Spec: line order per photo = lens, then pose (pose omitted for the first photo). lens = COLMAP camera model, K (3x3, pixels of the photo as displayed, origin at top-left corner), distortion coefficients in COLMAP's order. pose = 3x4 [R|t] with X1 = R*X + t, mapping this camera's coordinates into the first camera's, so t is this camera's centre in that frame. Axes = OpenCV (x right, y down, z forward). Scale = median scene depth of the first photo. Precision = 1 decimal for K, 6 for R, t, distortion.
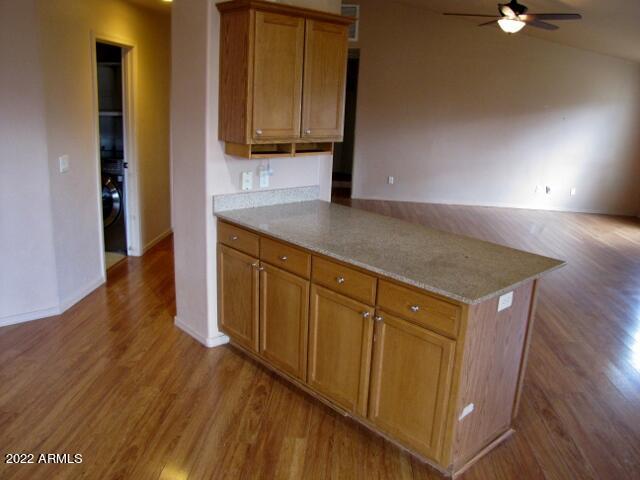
lens RADIAL K [[541.2, 0, 320.0], [0, 541.2, 240.0], [0, 0, 1]] dist [-0.175592, 0.145026]
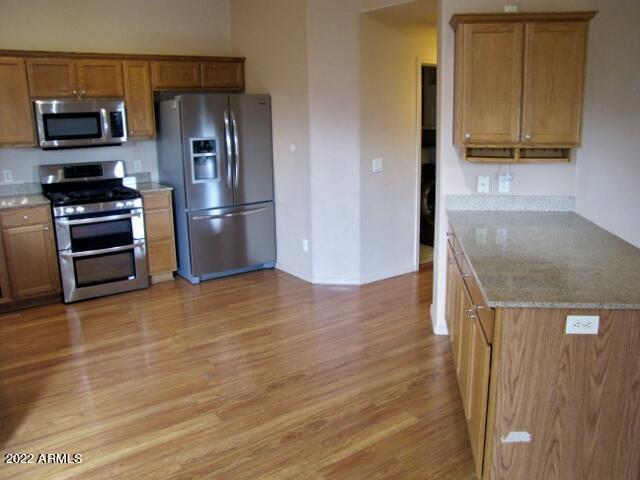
lens RADIAL K [[541.2, 0, 320.0], [0, 541.2, 240.0], [0, 0, 1]] dist [-0.175592, 0.145026]
pose [[0.625585, 0.118258, -0.771141, 0.493556], [-0.151270, 0.988073, 0.028808, 0.015838], [0.765350, 0.098629, 0.636012, 0.110667]]
